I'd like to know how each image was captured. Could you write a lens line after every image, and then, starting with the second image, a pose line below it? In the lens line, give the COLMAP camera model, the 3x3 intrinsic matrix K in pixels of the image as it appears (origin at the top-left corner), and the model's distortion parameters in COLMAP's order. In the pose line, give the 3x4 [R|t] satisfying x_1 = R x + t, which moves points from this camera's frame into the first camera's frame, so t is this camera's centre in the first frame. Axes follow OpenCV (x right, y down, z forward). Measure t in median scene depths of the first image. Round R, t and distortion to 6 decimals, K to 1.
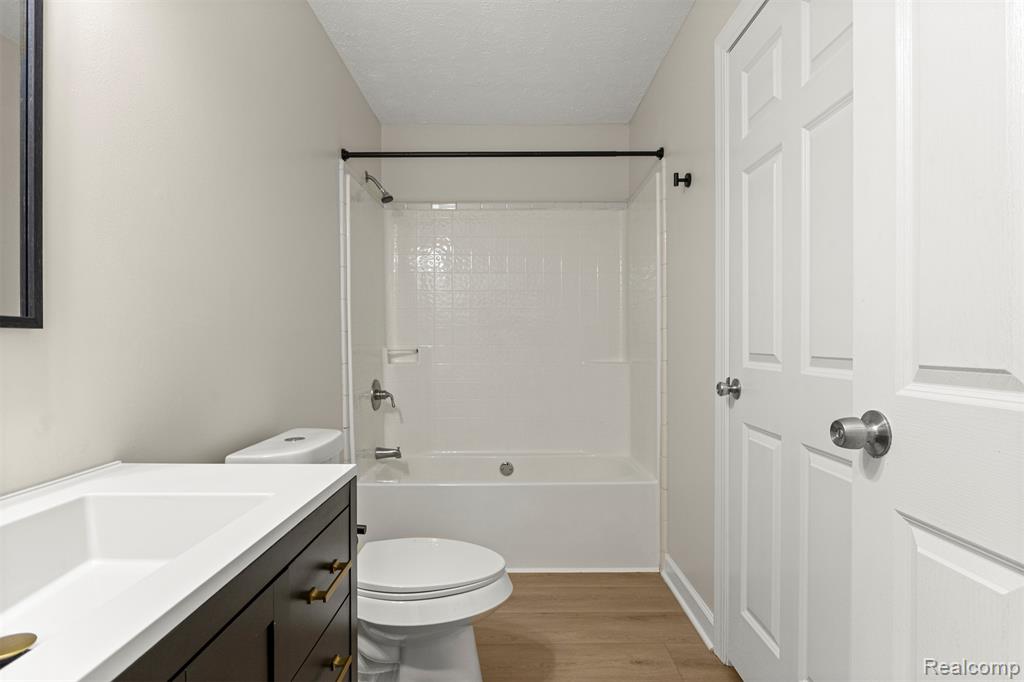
lens RADIAL K [[541.2, 0, 512.0], [0, 541.2, 341.0], [0, 0, 1]] dist [0.000305, 0.000698]
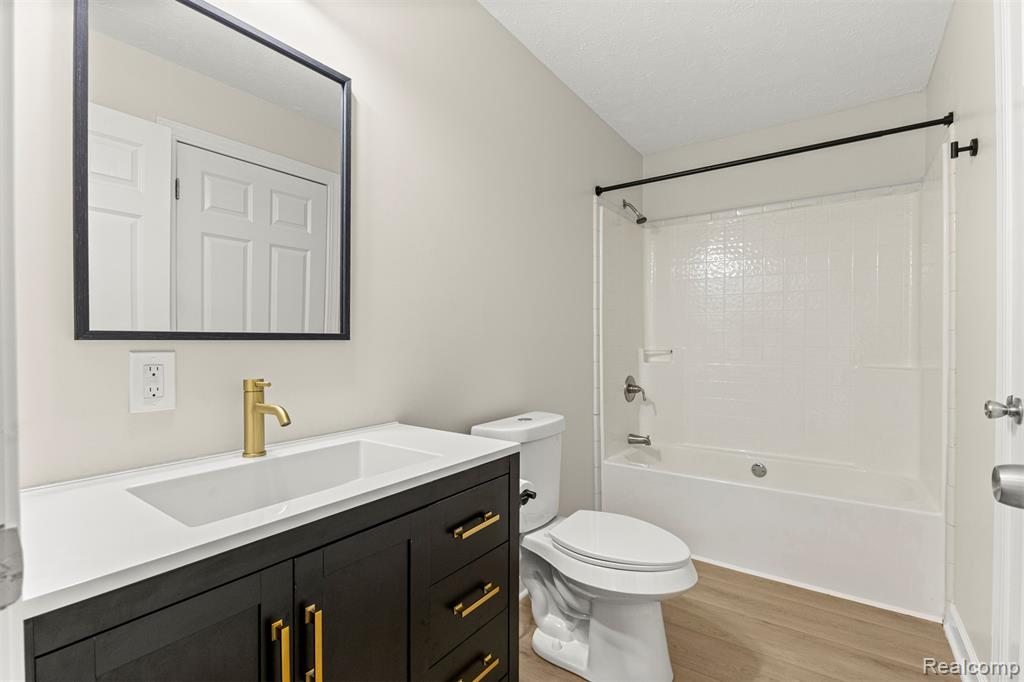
lens RADIAL K [[466.1, 0, 511.8], [0, 466.1, 334.7], [0, 0, 1]] dist [-0.001567, -0.000082]
pose [[0.815578, -0.005088, -0.578624, 0.141145], [-0.000372, 0.999957, -0.009317, -0.009040], [0.578646, 0.007814, 0.815541, 0.030920]]
